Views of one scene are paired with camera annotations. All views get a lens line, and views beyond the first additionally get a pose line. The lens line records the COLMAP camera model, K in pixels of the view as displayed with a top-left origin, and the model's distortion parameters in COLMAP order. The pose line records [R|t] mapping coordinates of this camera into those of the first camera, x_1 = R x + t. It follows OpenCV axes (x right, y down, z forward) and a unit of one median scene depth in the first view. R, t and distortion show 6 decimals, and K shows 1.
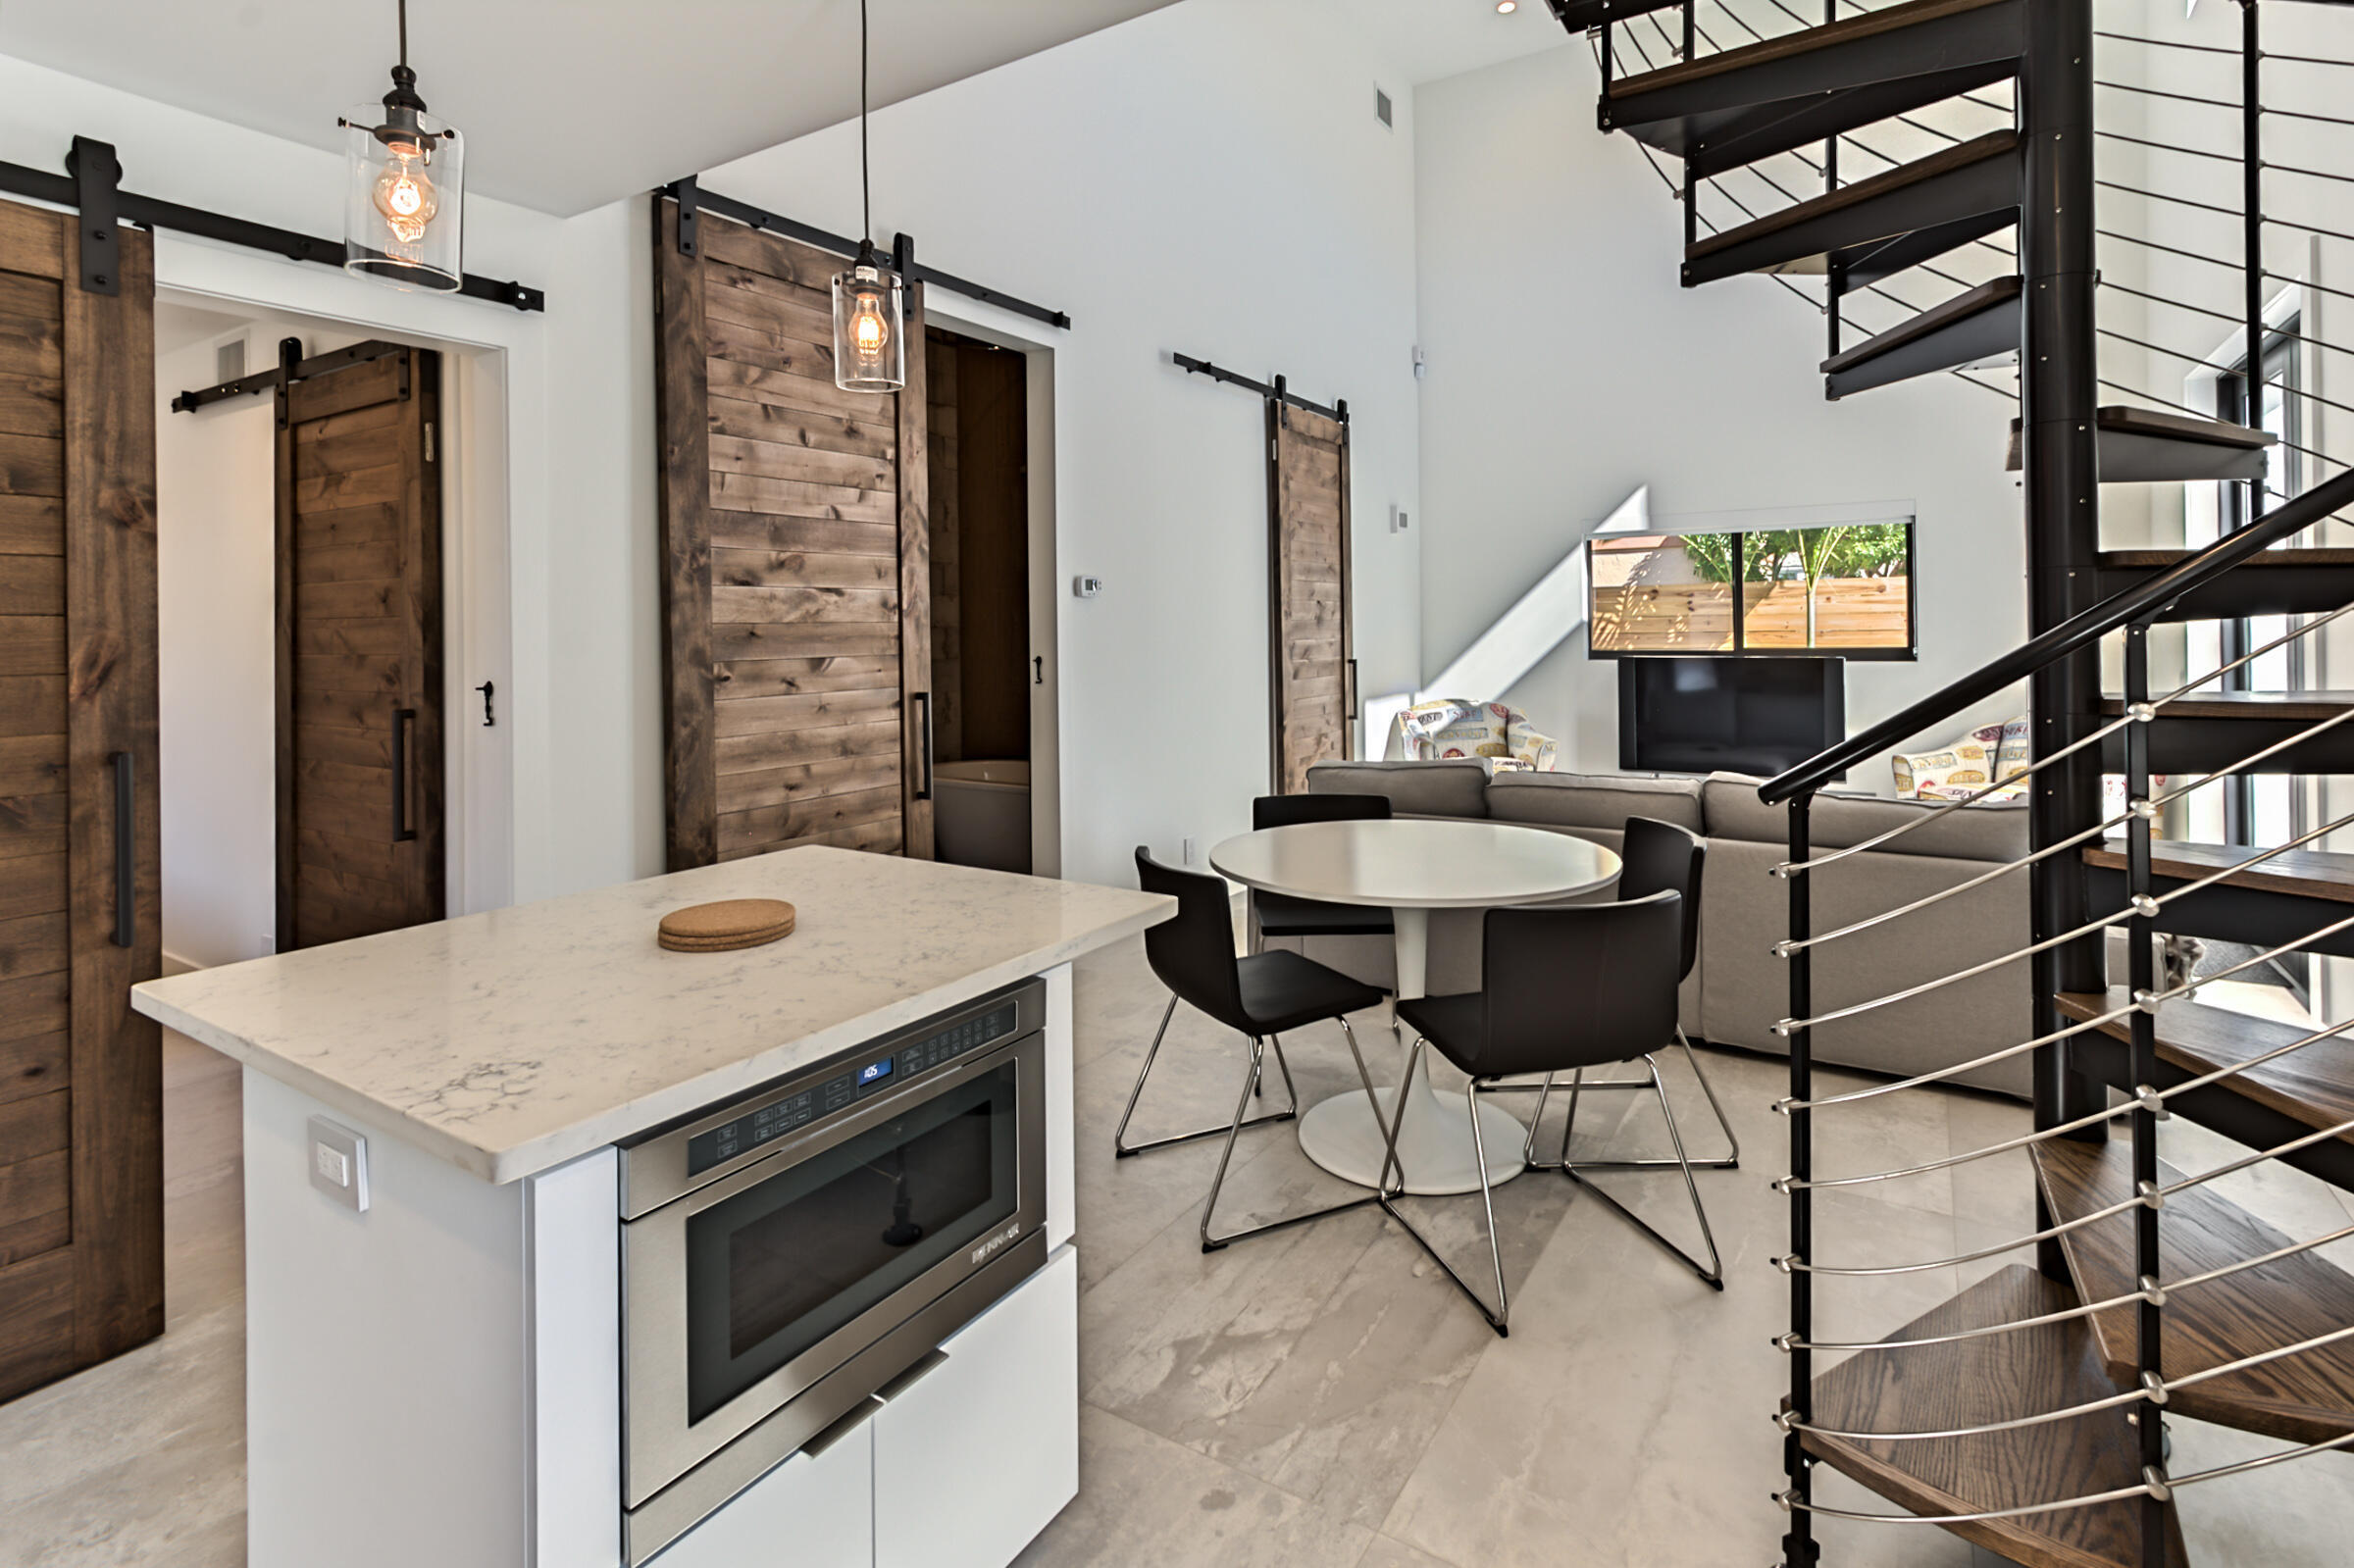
lens RADIAL K [[1143.4, 0, 1177.2], [0, 1143.4, 627.9], [0, 0, 1]] dist [0.001574, 0.003326]
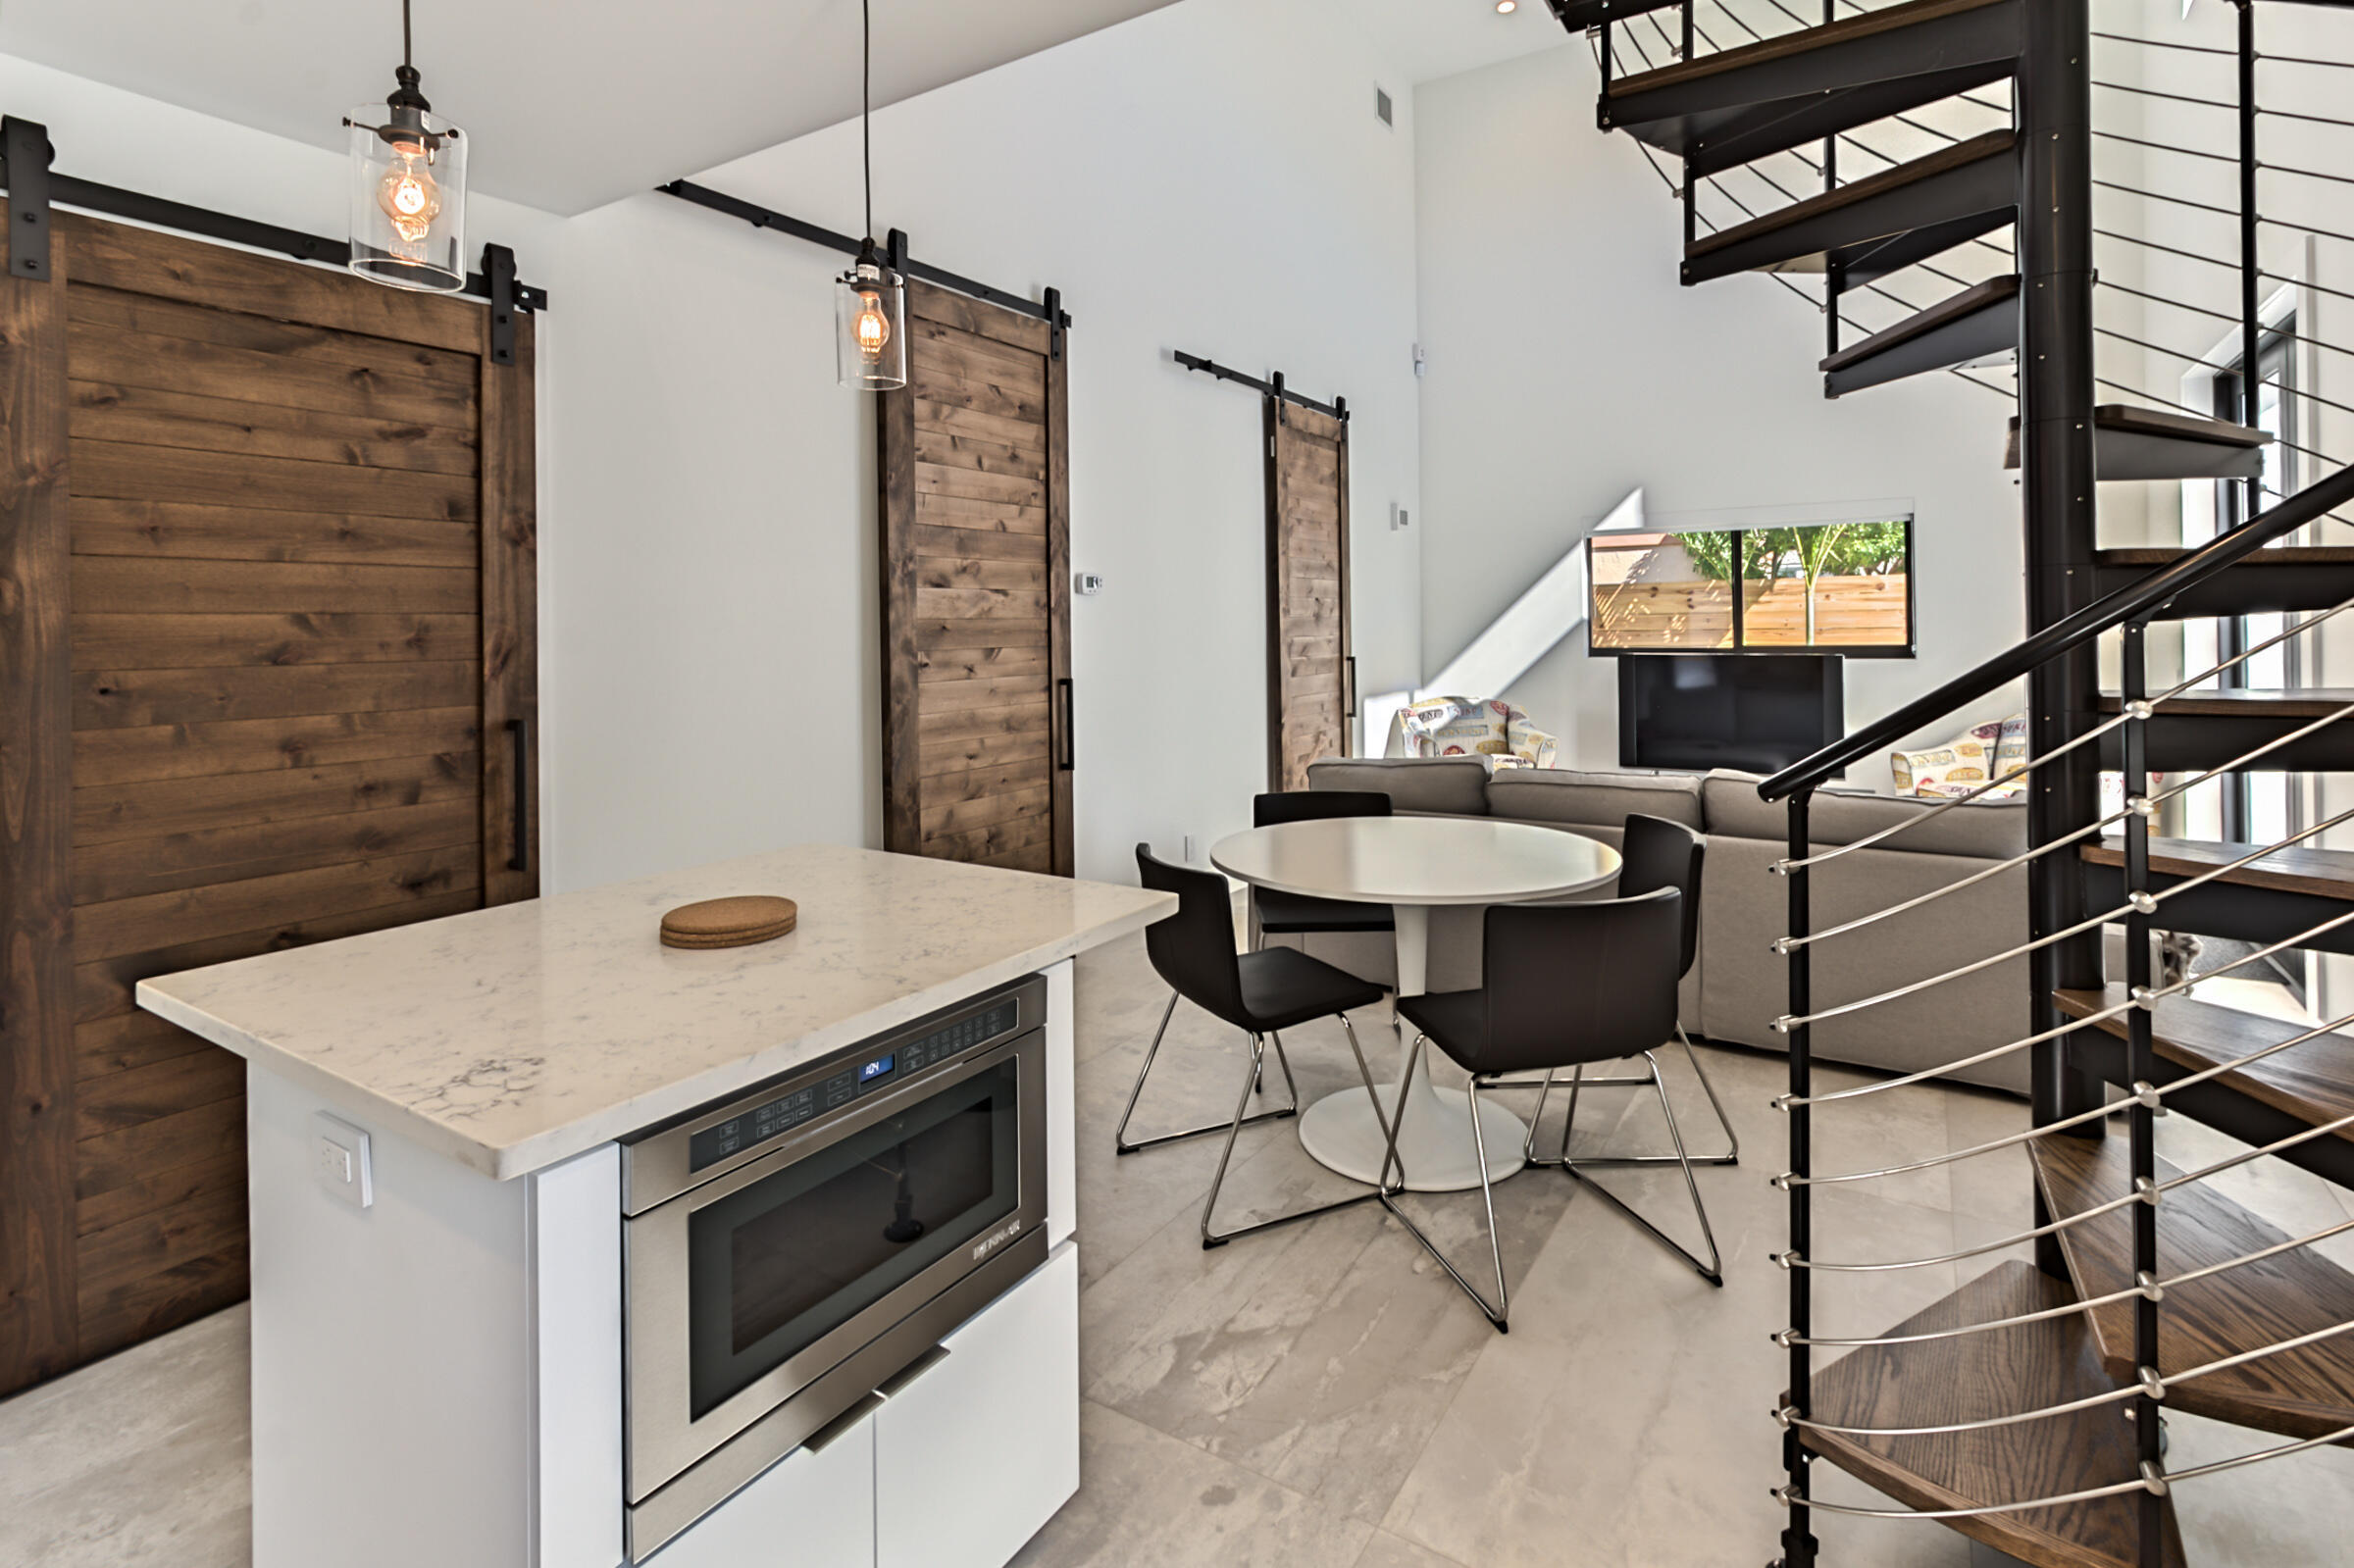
lens RADIAL K [[1143.4, 0, 1179.2], [0, 1143.4, 625.0], [0, 0, 1]] dist [0.001574, 0.003326]
pose [[0.999997, 0.000116, 0.002256, -0.069345], [-0.000115, 1.000000, -0.000404, 0.000812], [-0.002256, 0.000404, 0.999997, -0.109518]]
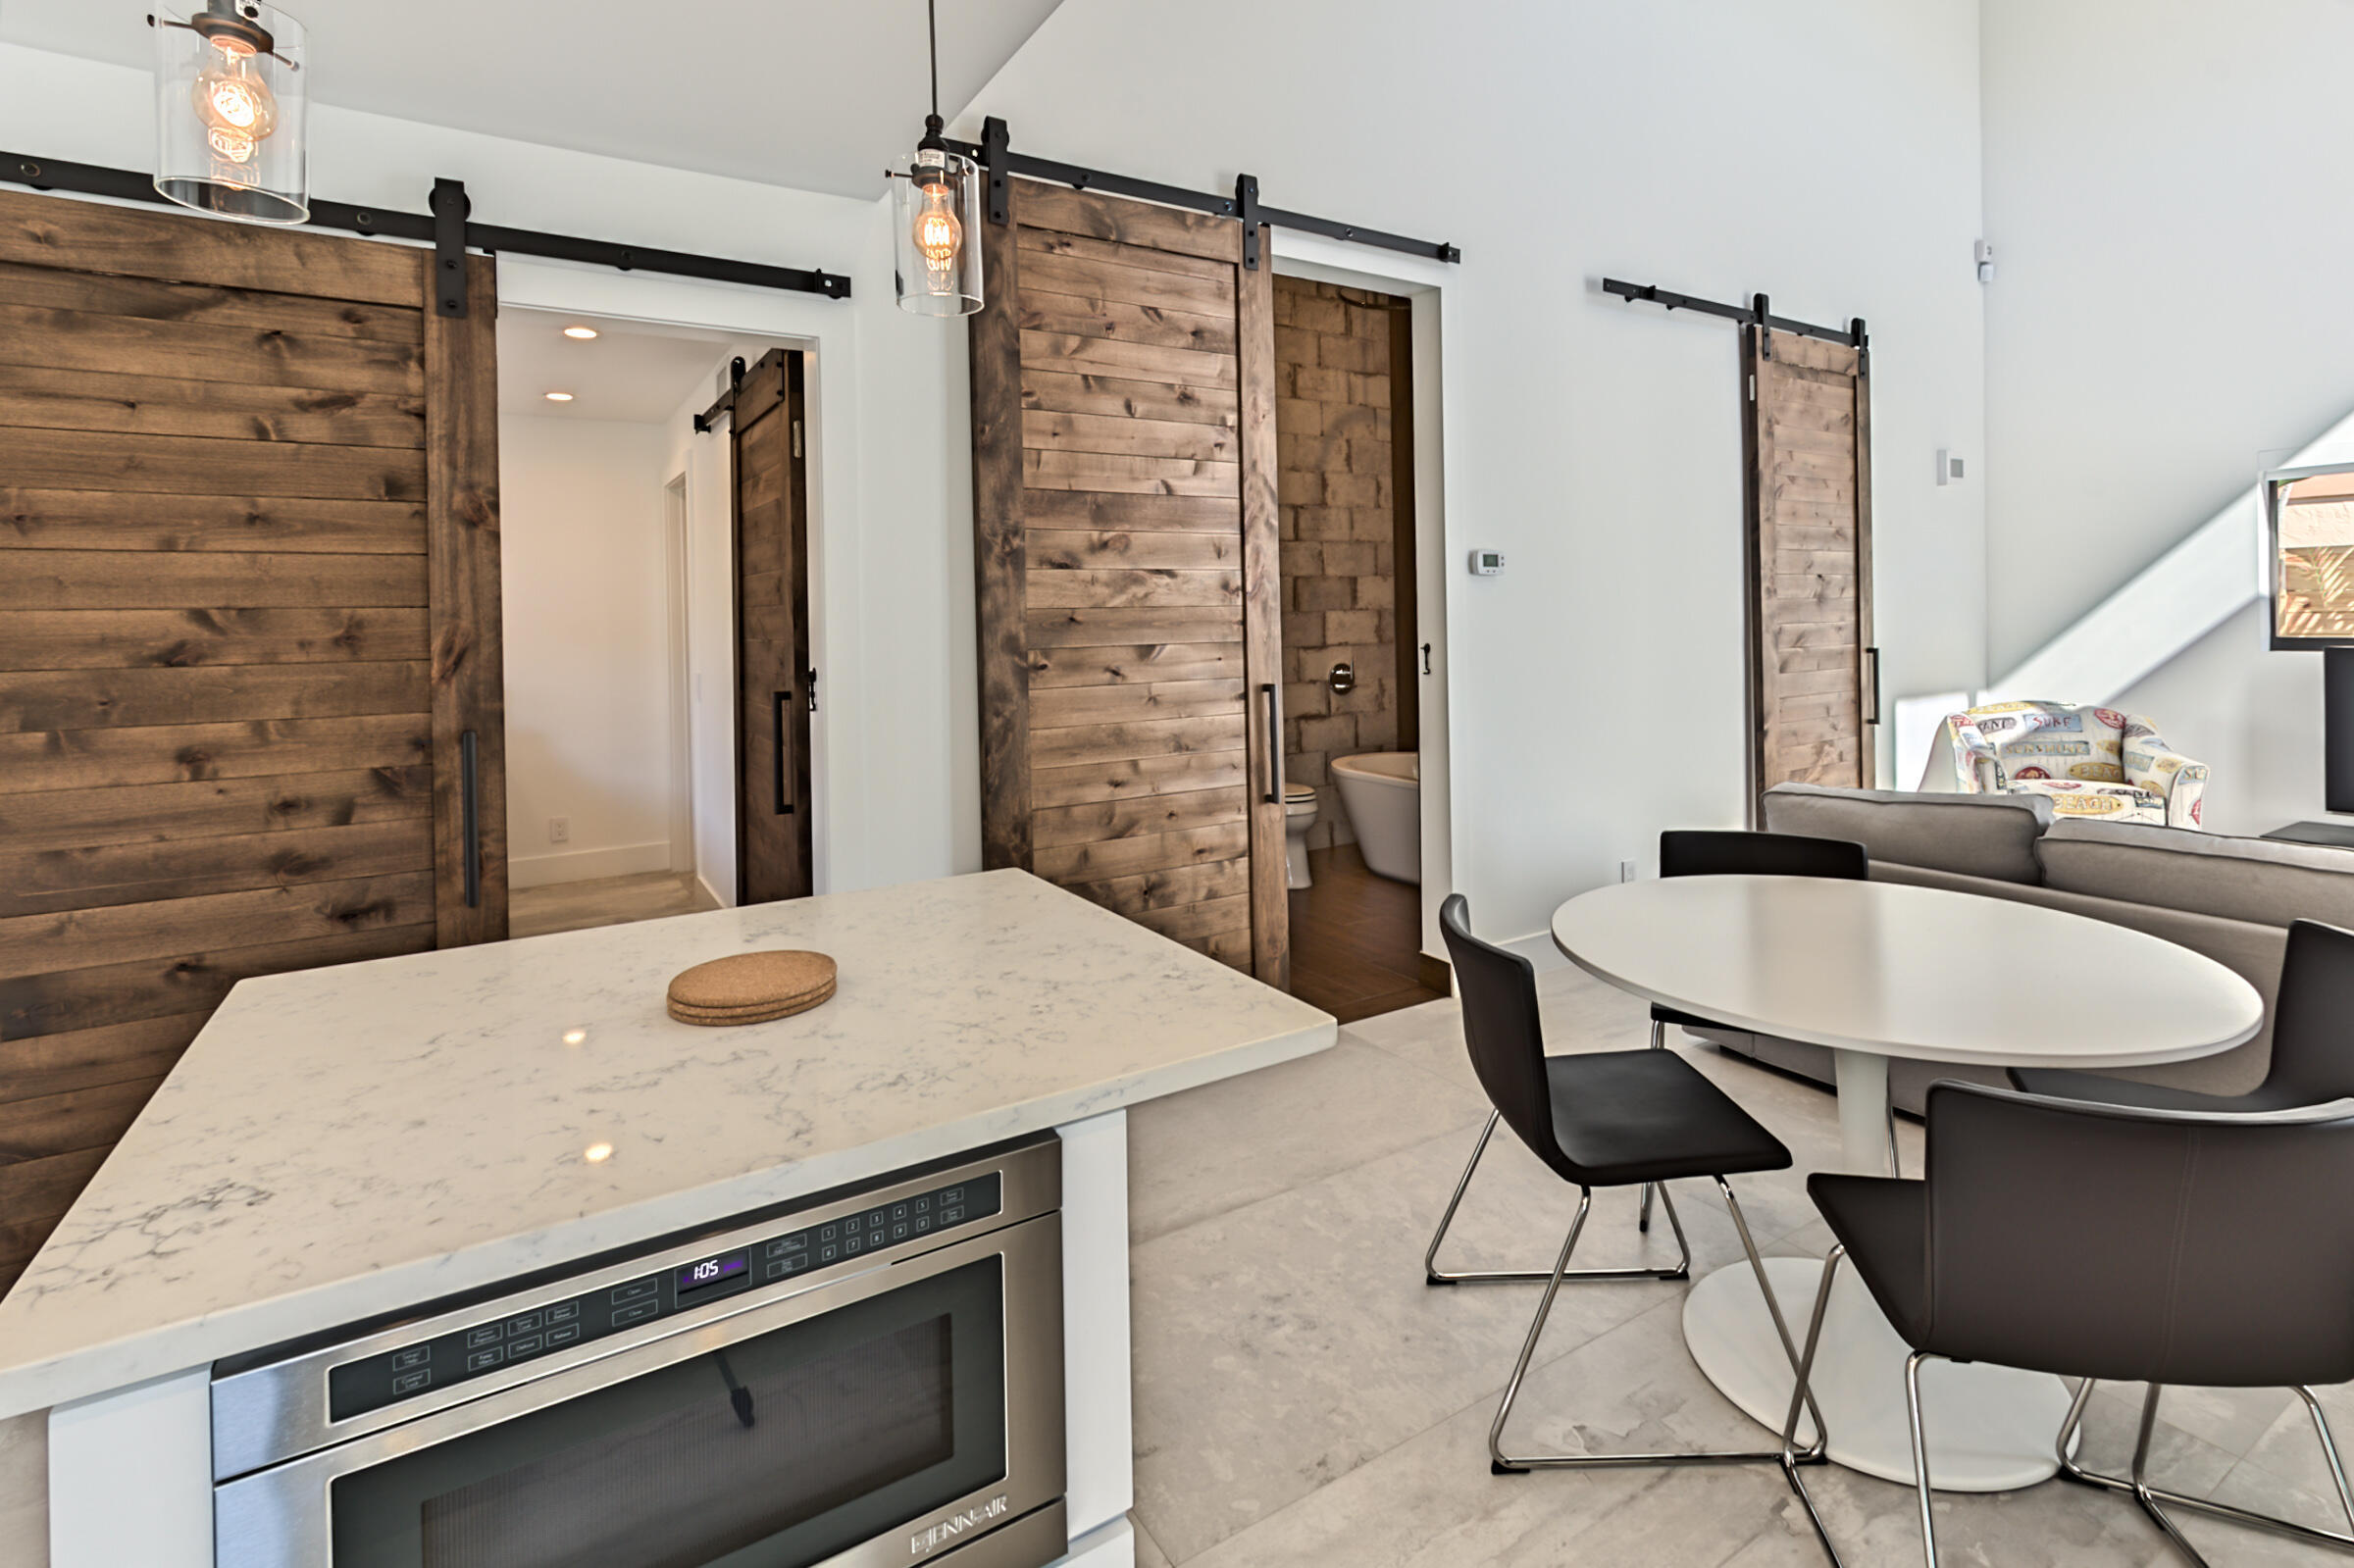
lens RADIAL K [[1143.4, 0, 1178.5], [0, 1143.4, 619.8], [0, 0, 1]] dist [0.001574, 0.003326]
pose [[0.907961, -0.002183, -0.419049, 0.062195], [0.005938, 0.999953, 0.007657, -0.000950], [0.419012, -0.009441, 0.907932, 0.109639]]
